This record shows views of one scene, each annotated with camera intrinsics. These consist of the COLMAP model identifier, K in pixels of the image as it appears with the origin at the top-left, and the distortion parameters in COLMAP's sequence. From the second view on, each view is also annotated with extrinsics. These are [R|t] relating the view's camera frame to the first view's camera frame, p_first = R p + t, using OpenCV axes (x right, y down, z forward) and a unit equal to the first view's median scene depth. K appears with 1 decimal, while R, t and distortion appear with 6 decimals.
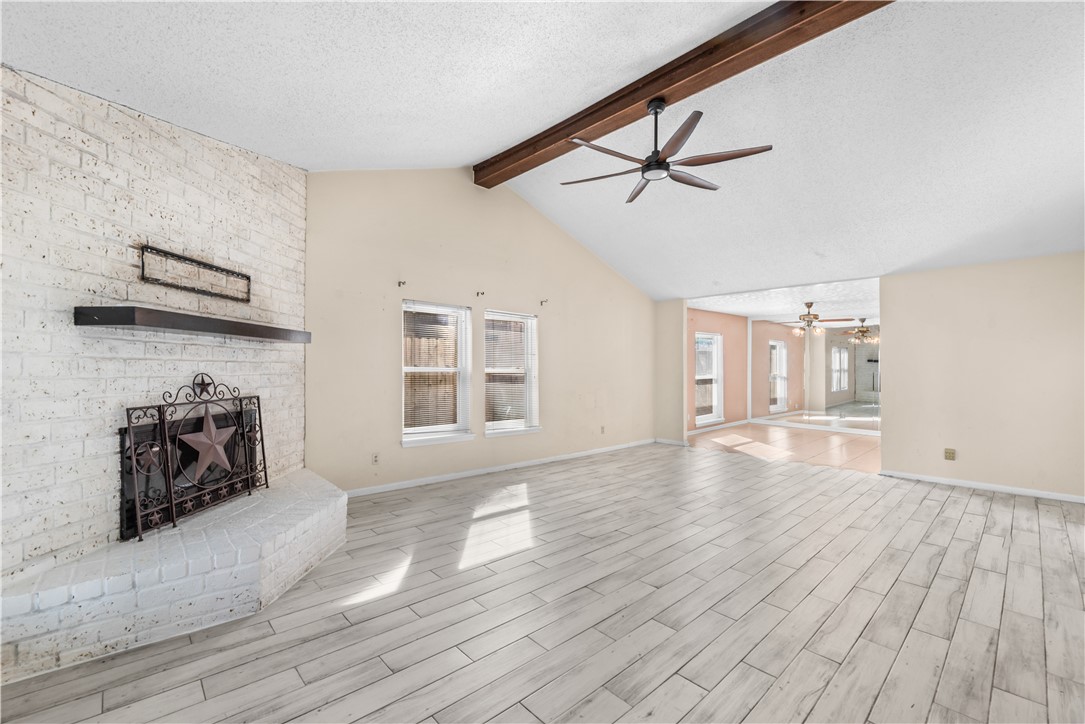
lens RADIAL K [[455.4, 0, 539.7], [0, 455.4, 366.7], [0, 0, 1]] dist [-0.000722, -0.000585]
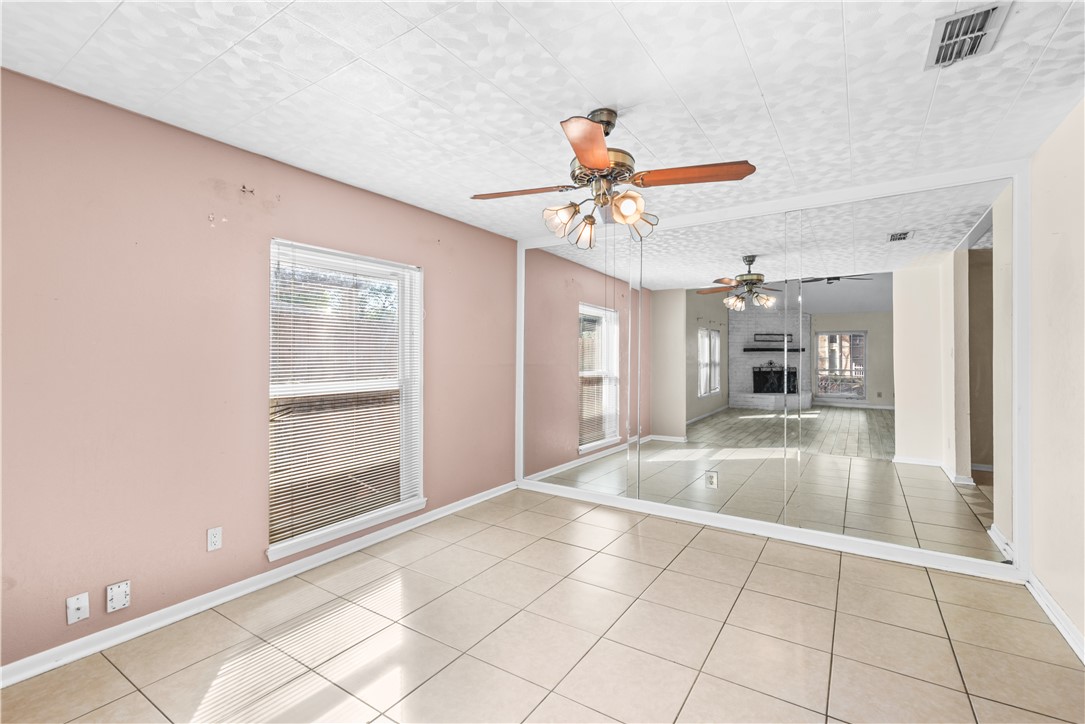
lens RADIAL K [[487.8, 0, 542.5], [0, 487.8, 362.0], [0, 0, 1]] dist [-0.000096, -0.000060]
pose [[0.968978, -0.000675, 0.247145, 1.158766], [-0.000629, 0.999986, 0.005198, 0.006364], [-0.247145, -0.005192, 0.968965, 1.733056]]
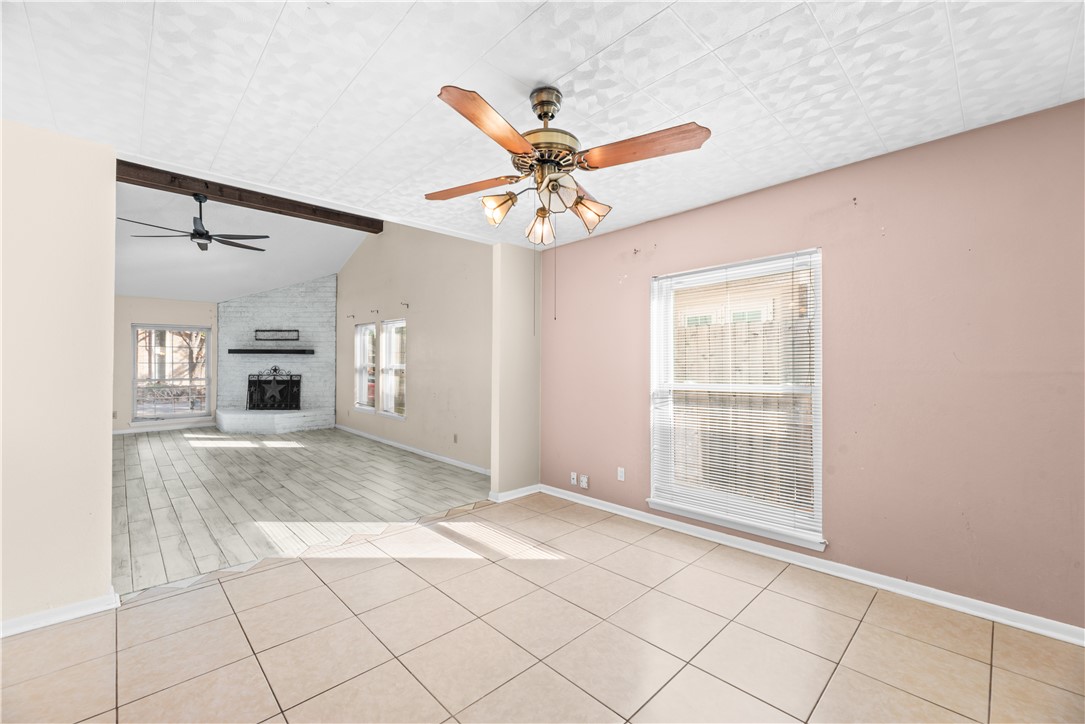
lens RADIAL K [[440.7, 0, 527.2], [0, 440.7, 369.7], [0, 0, 1]] dist [-0.001716, -0.000088]
pose [[0.000833, 0.004887, -0.999988, 1.968866], [-0.002759, 0.999984, 0.004885, 0.017312], [0.999996, 0.002755, 0.000846, 2.356028]]
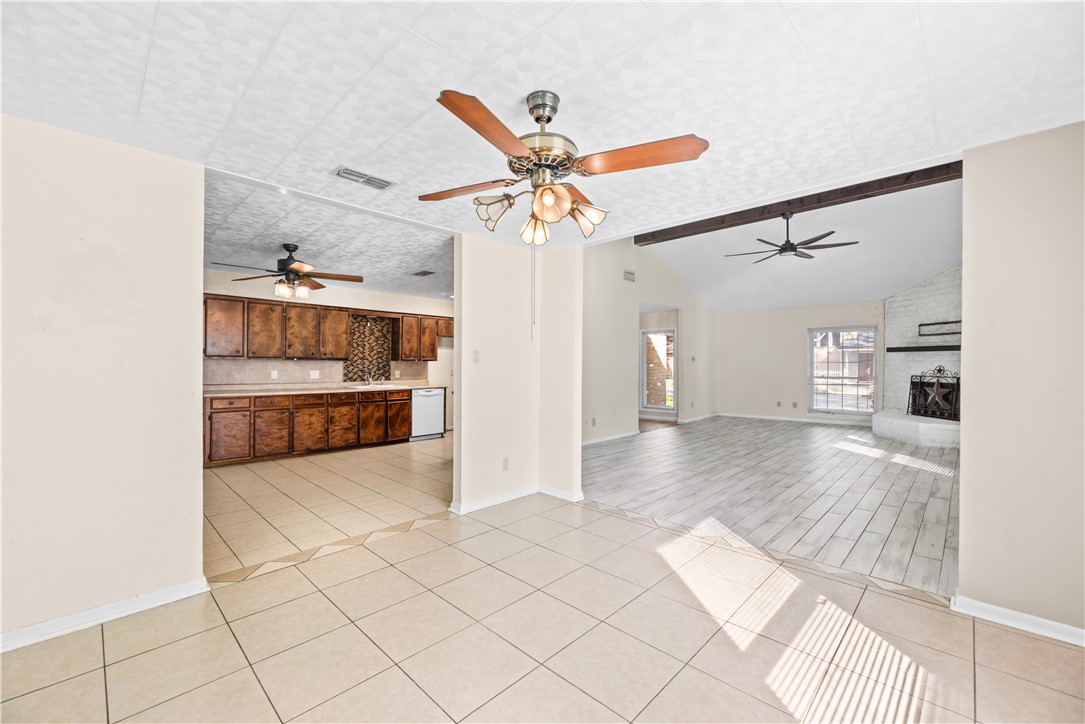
lens RADIAL K [[445.7, 0, 540.3], [0, 445.7, 359.2], [0, 0, 1]] dist [-0.000529, 0.000049]
pose [[-0.998596, -0.007879, -0.052374, 1.433664], [-0.007610, 0.999957, -0.005336, 0.006936], [0.052414, -0.004930, -0.998613, 2.949391]]
